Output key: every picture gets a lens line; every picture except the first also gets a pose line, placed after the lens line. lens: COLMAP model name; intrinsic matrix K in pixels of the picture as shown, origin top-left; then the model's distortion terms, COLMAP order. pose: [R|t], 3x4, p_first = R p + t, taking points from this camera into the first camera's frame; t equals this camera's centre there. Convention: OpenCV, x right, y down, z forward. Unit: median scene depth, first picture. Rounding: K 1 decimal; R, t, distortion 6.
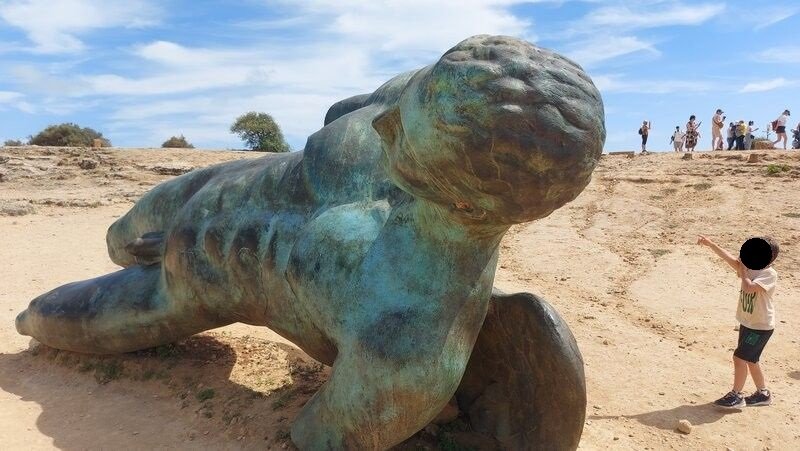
lens RADIAL K [[577.8, 0, 400.4], [0, 577.8, 222.1], [0, 0, 1]] dist [0.013024, -0.003659]
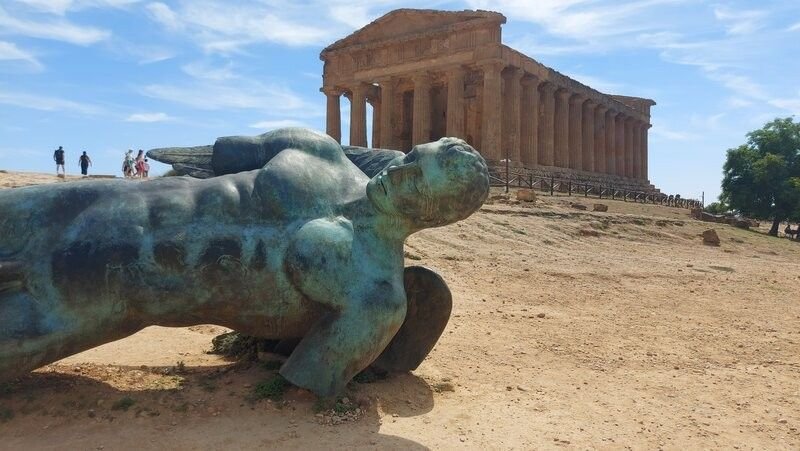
lens RADIAL K [[577.8, 0, 400.2], [0, 577.8, 227.8], [0, 0, 1]] dist [0.013024, -0.003659]
pose [[0.572228, -0.017476, 0.819908, -1.217152], [0.041912, 0.999090, -0.007956, 0.012531], [-0.819023, 0.038916, 0.572439, -0.025328]]
